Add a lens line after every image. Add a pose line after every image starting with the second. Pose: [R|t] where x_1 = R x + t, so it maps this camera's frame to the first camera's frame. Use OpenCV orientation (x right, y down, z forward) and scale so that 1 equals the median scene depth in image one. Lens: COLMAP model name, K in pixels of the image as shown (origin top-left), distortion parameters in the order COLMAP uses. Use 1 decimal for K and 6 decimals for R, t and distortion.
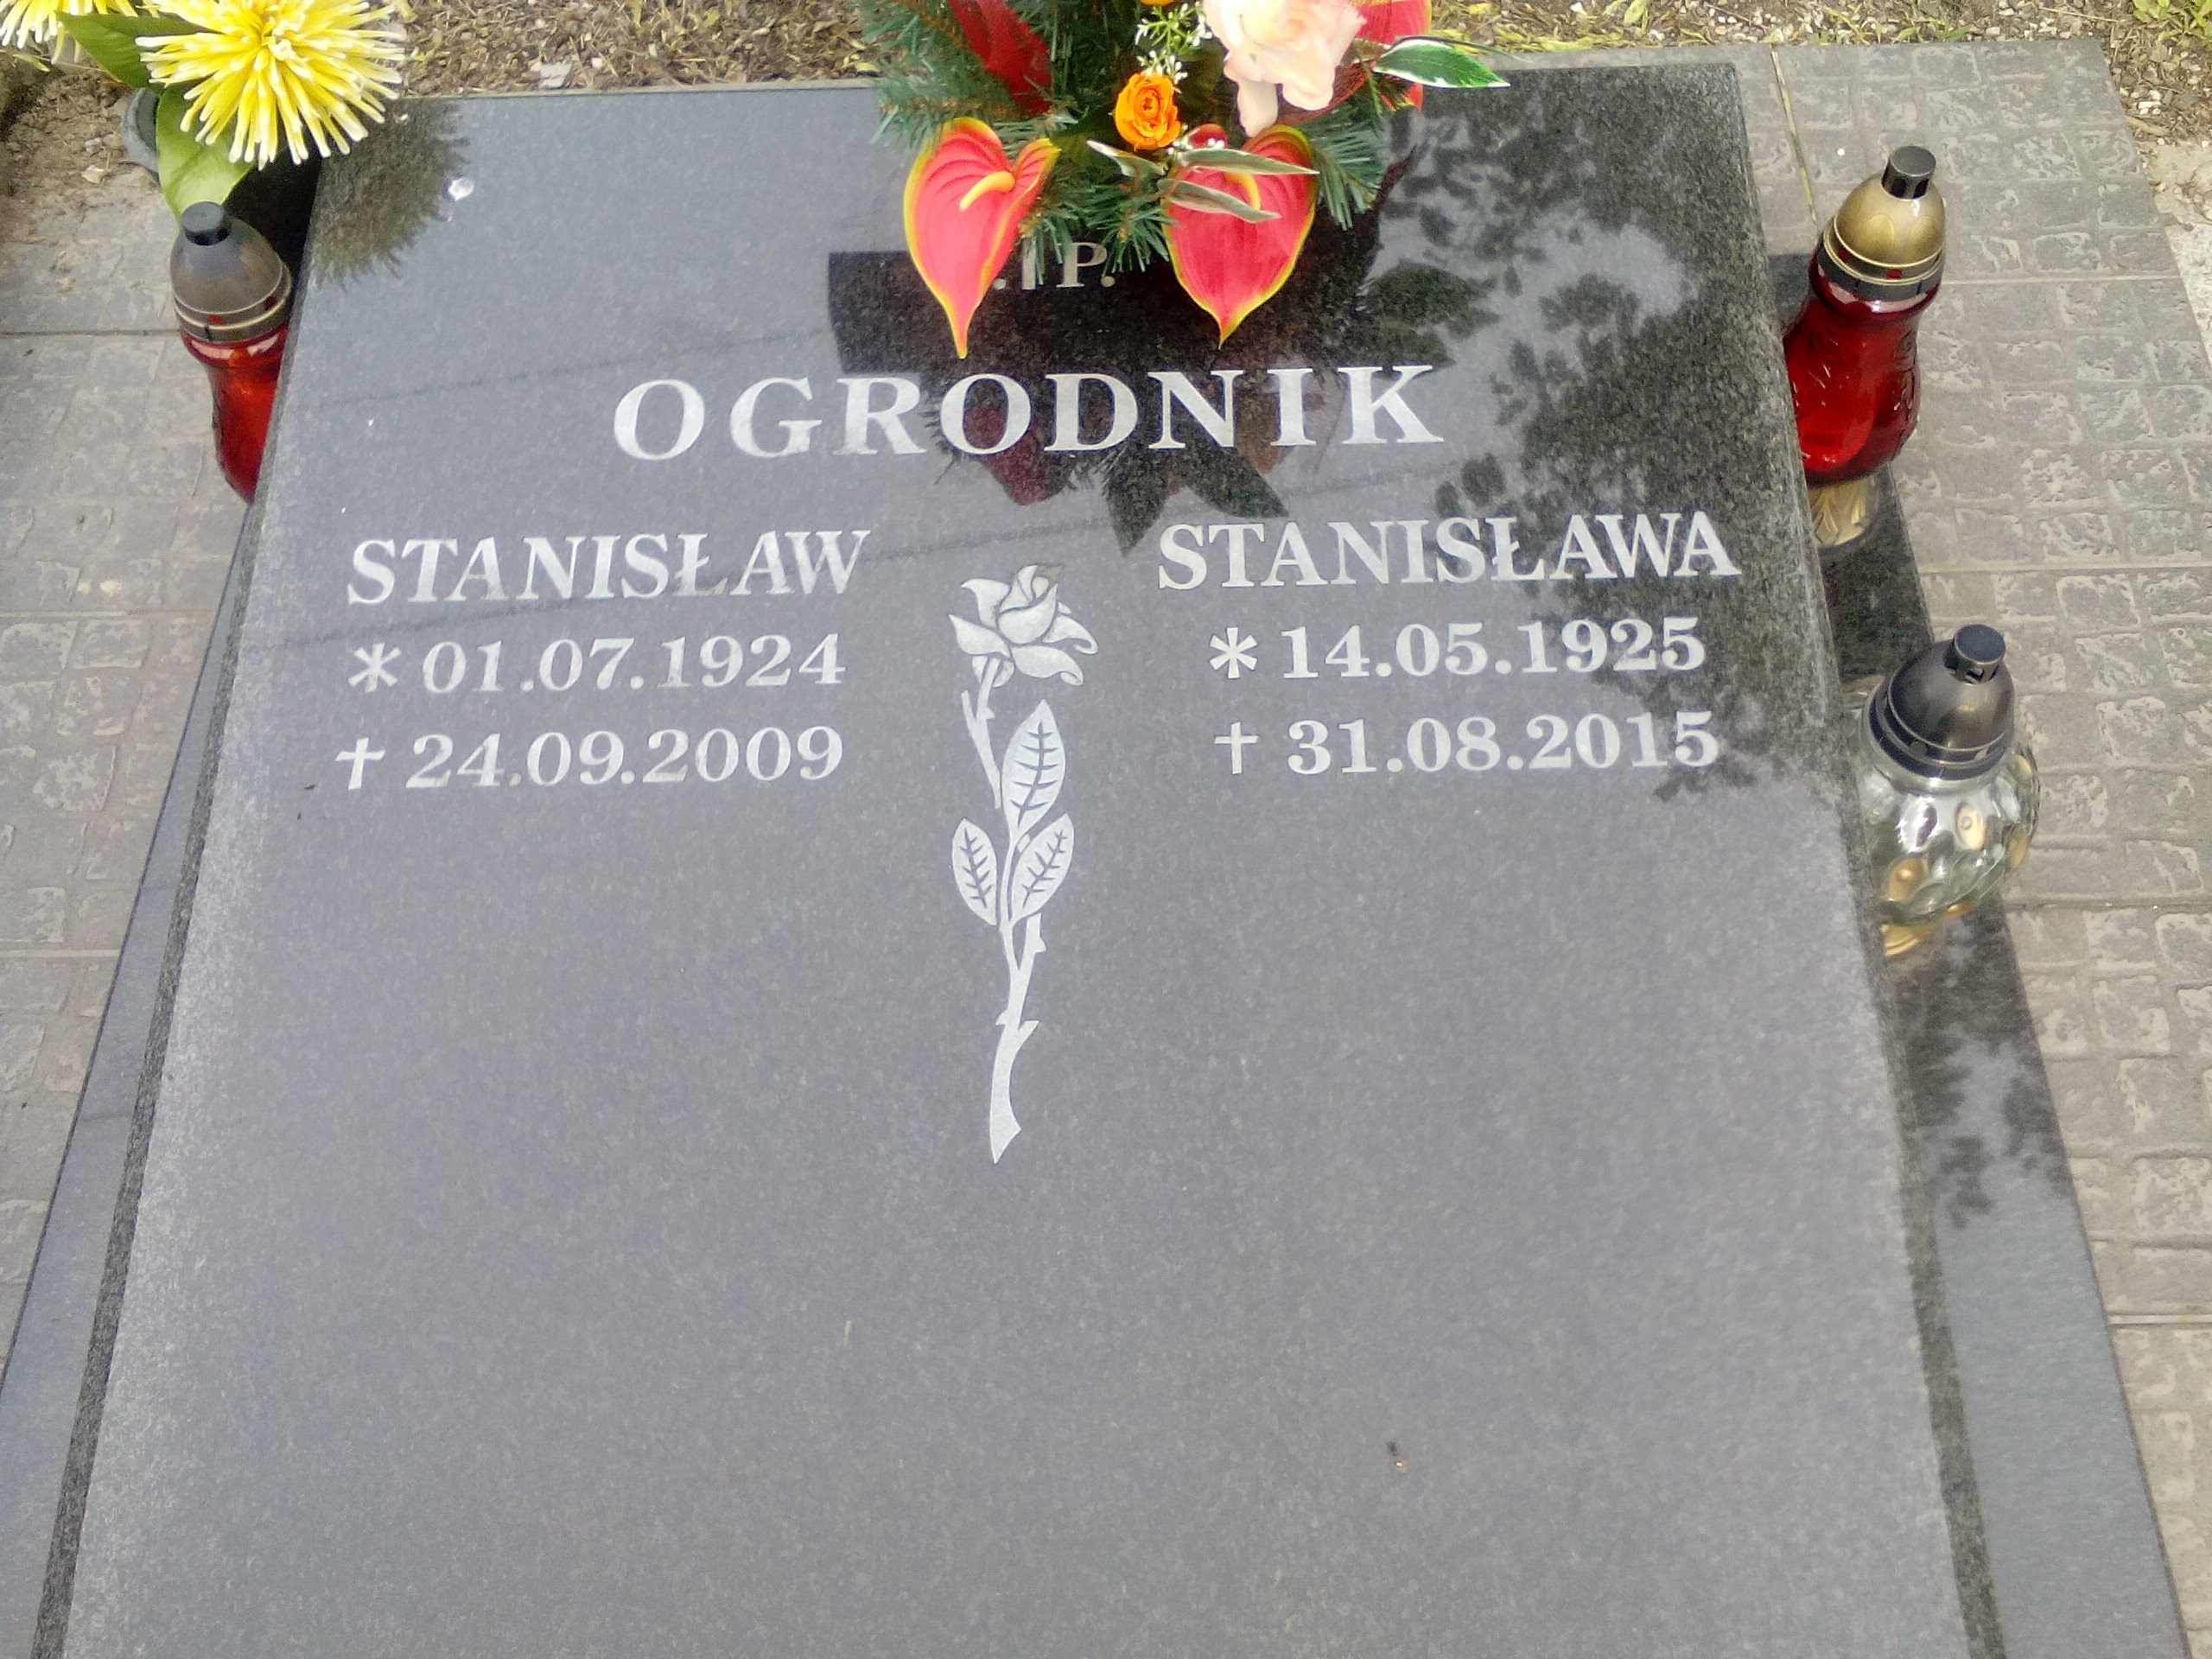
lens RADIAL K [[2160.6, 0, 1110.5], [0, 2160.6, 863.2], [0, 0, 1]] dist [0.071185, -0.195645]
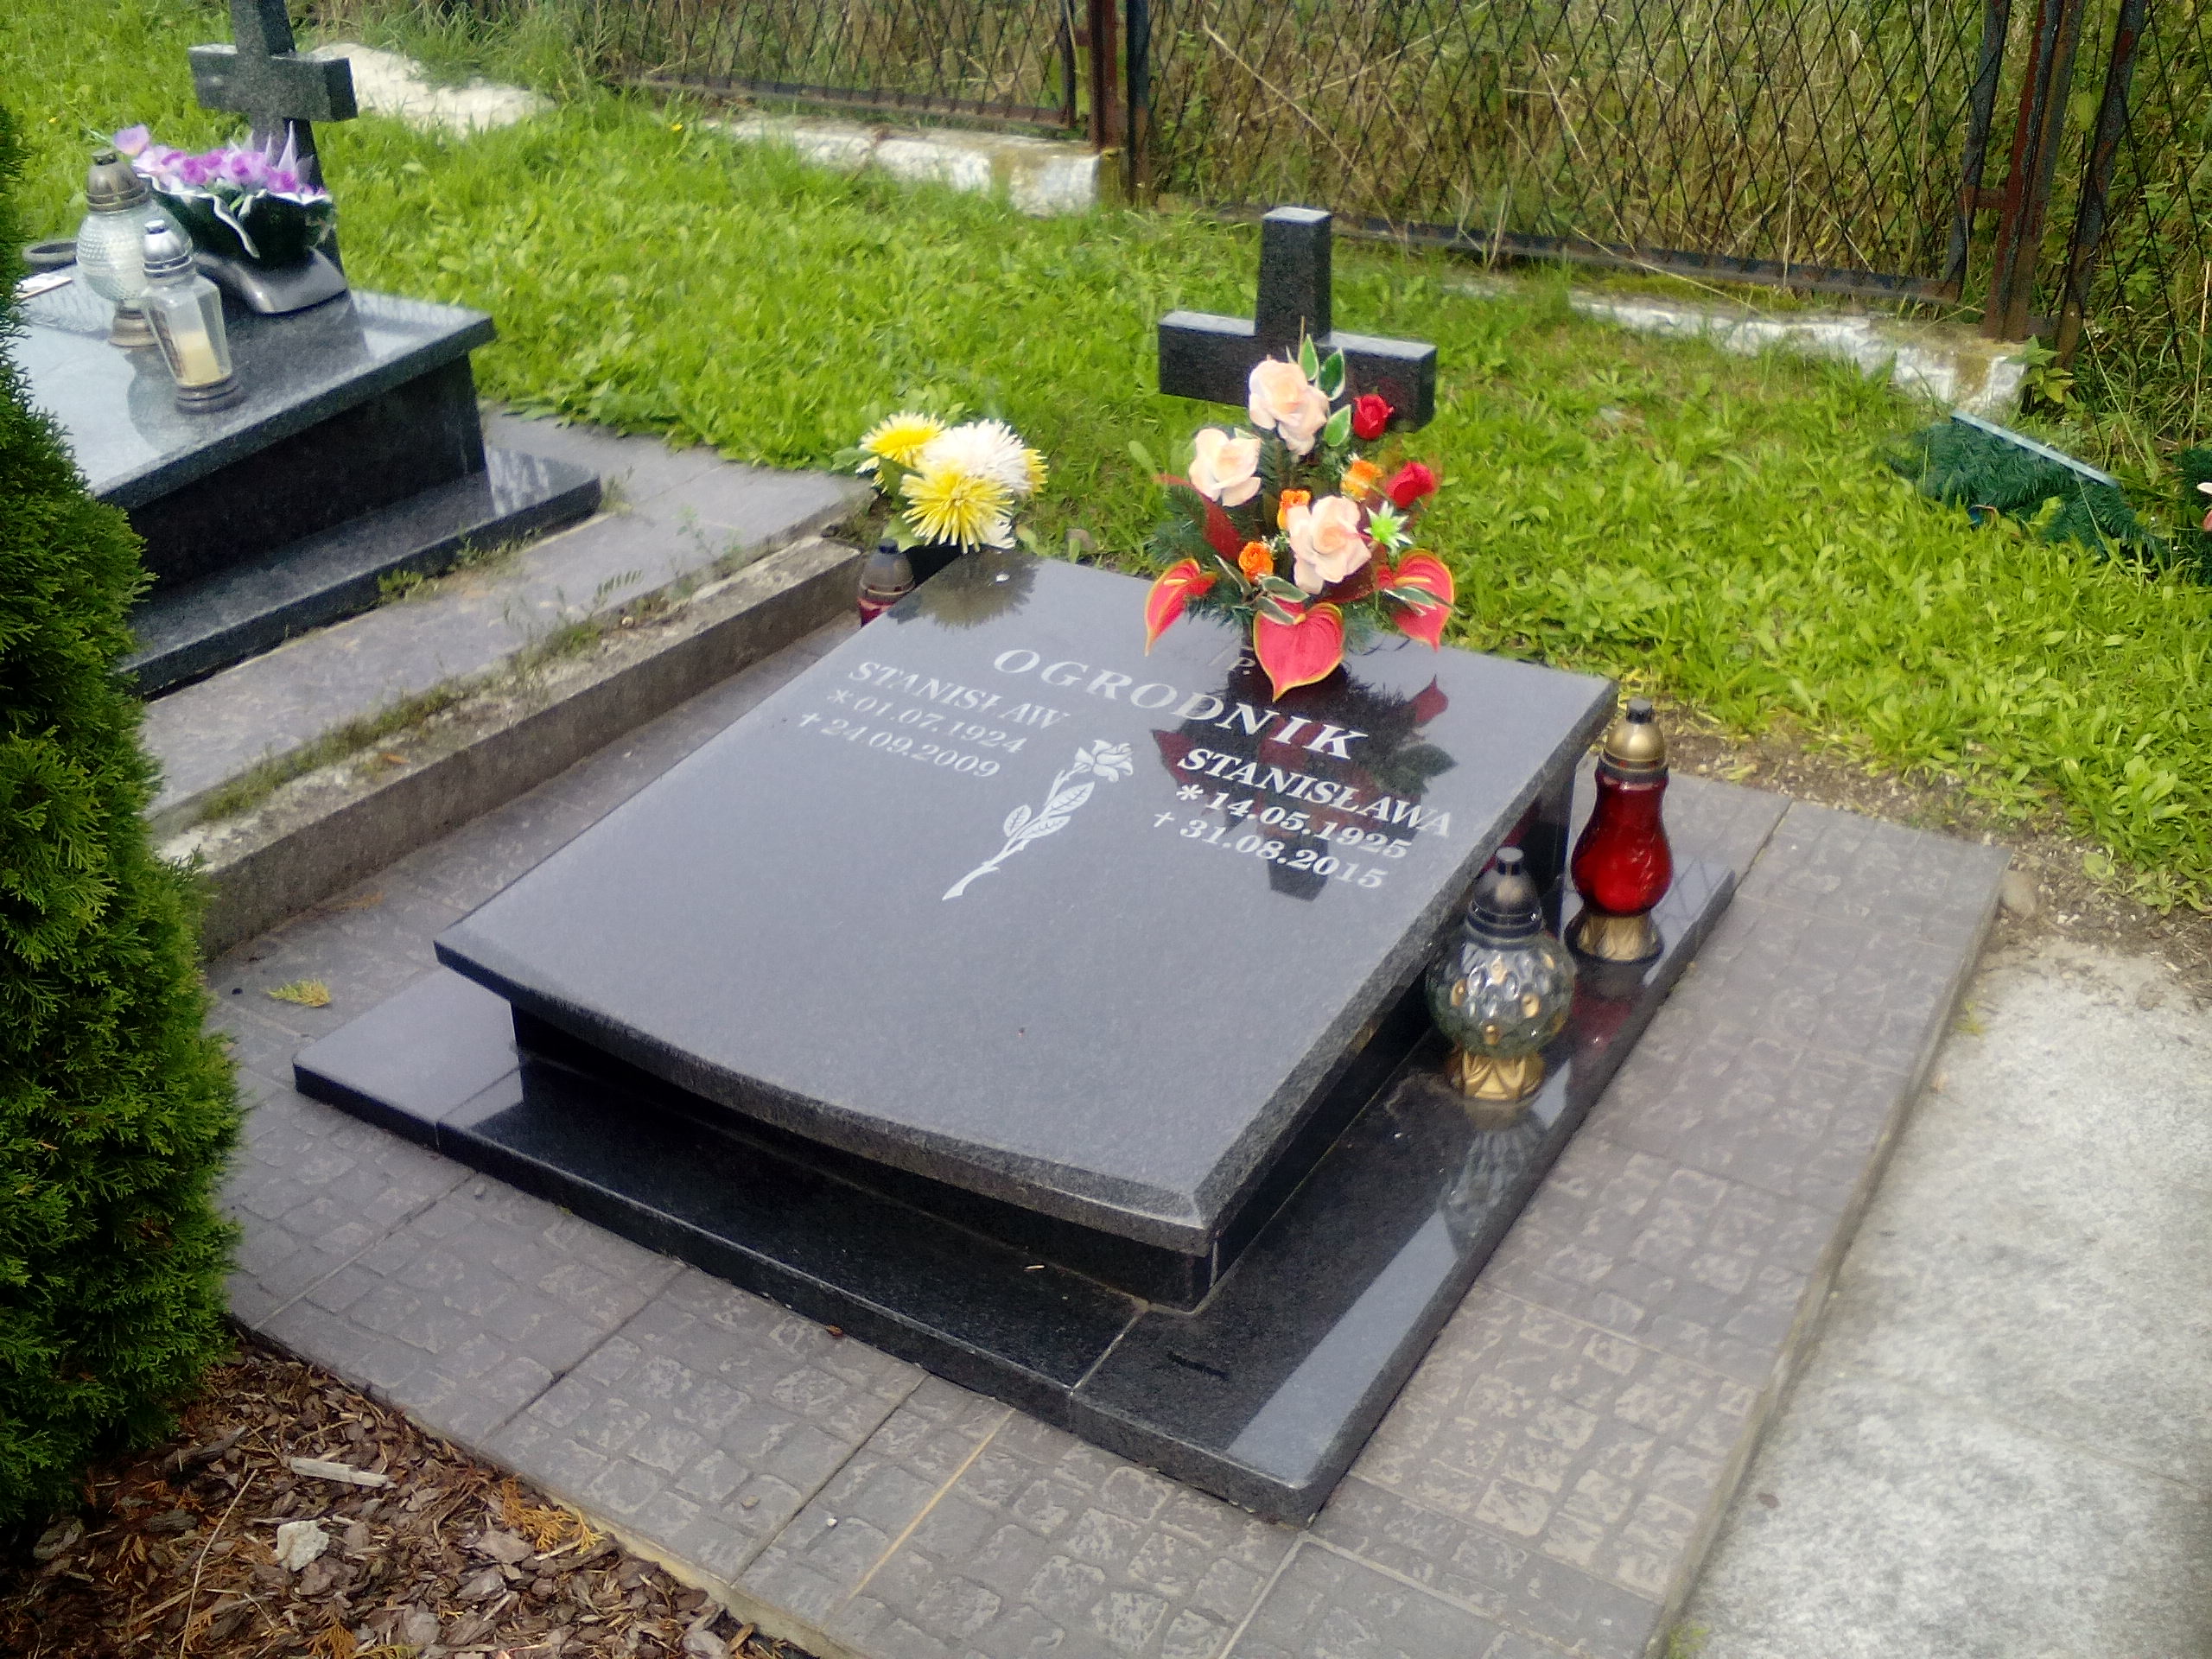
lens RADIAL K [[2132.3, 0, 1093.9], [0, 2132.3, 835.9], [0, 0, 1]] dist [0.064924, -0.160849]
pose [[0.850087, 0.274013, -0.449743, 0.866348], [-0.463316, 0.795125, -0.391299, 0.733608], [0.250381, 0.541012, 0.802880, -0.555812]]
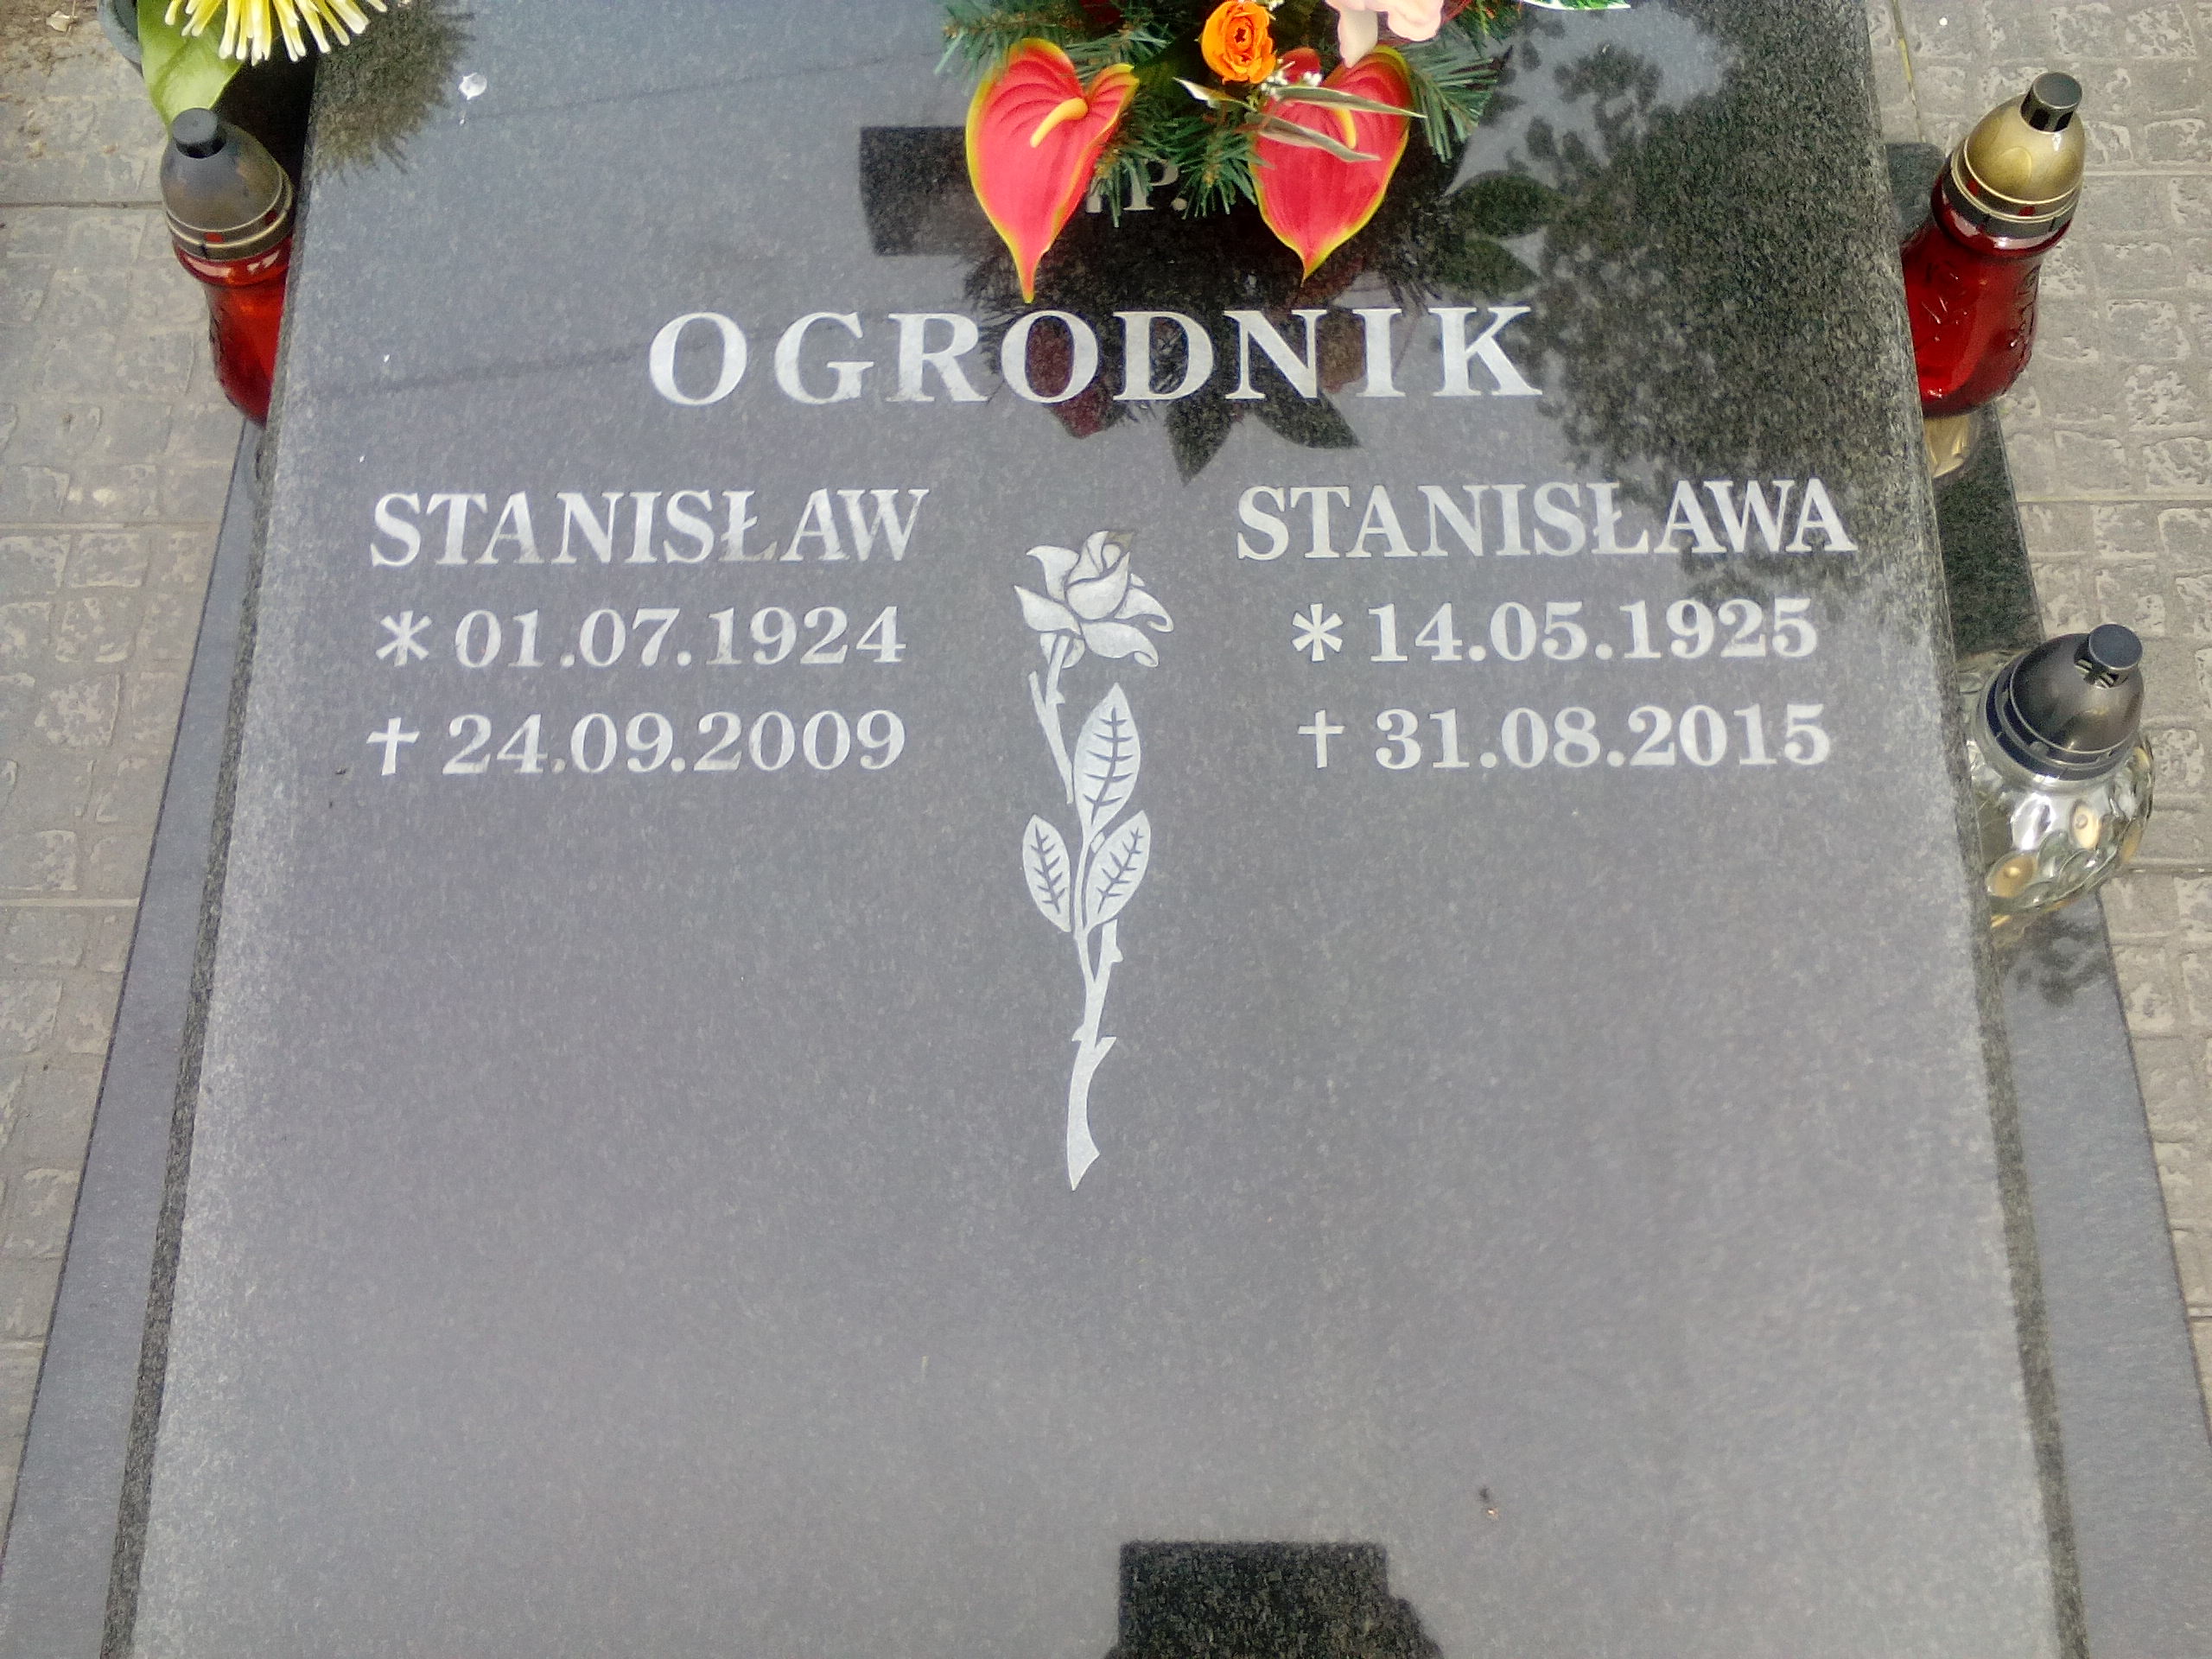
lens RADIAL K [[2132.3, 0, 1093.9], [0, 2132.3, 835.9], [0, 0, 1]] dist [0.064924, -0.160849]
pose [[0.999898, 0.006571, 0.012713, -0.051943], [-0.008066, 0.992577, 0.121351, -0.121589], [-0.011821, -0.121441, 0.992528, 0.066855]]
